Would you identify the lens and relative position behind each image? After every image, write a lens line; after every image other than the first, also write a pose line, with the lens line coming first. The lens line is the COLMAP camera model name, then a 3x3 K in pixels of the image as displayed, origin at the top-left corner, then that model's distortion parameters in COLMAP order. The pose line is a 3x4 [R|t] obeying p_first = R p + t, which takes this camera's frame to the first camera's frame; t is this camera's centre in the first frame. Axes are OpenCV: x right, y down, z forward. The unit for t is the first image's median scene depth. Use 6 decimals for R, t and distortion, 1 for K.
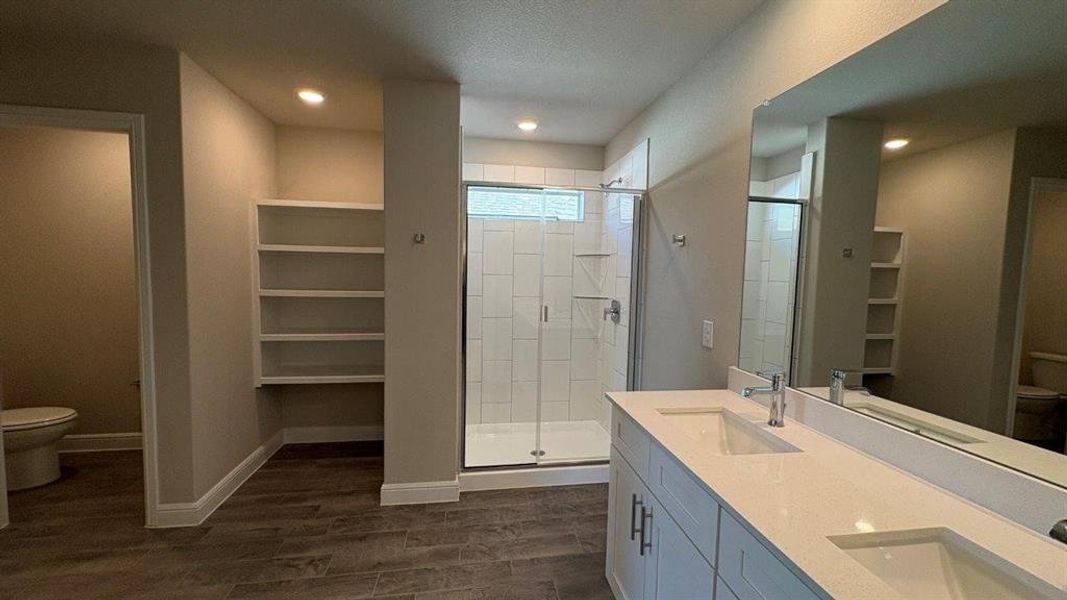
lens RADIAL K [[426.1, 0, 533.0], [0, 426.1, 306.1], [0, 0, 1]] dist [0.002182, 0.000167]
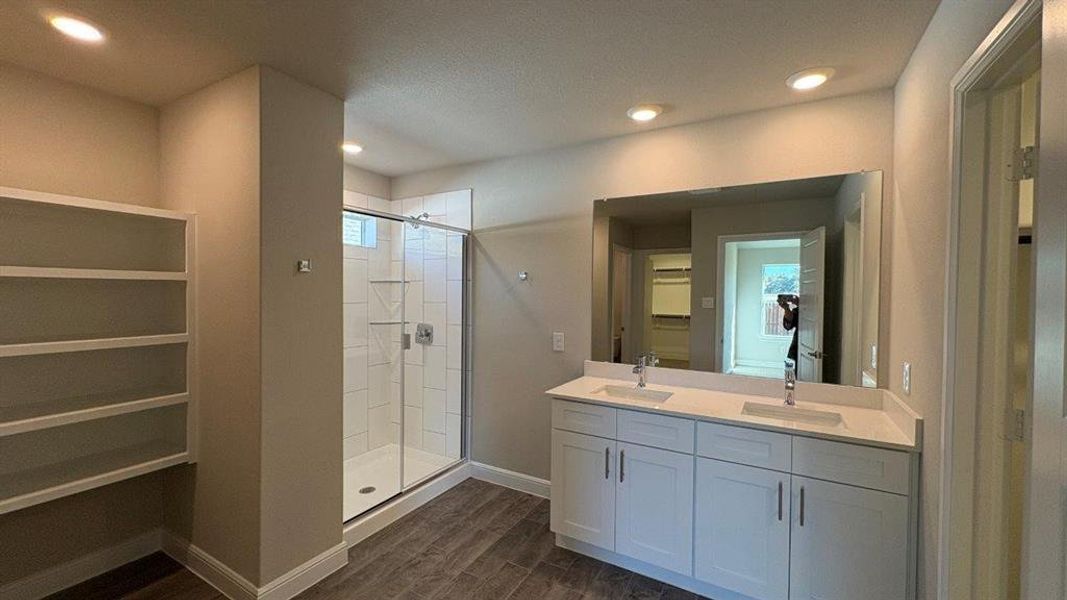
lens RADIAL K [[426.1, 0, 532.6], [0, 426.1, 305.2], [0, 0, 1]] dist [0.002182, 0.000167]
pose [[0.638755, -0.040002, 0.768370, -0.582384], [0.070863, 0.997462, -0.006981, -0.041569], [-0.766140, 0.058908, 0.639968, 0.106858]]
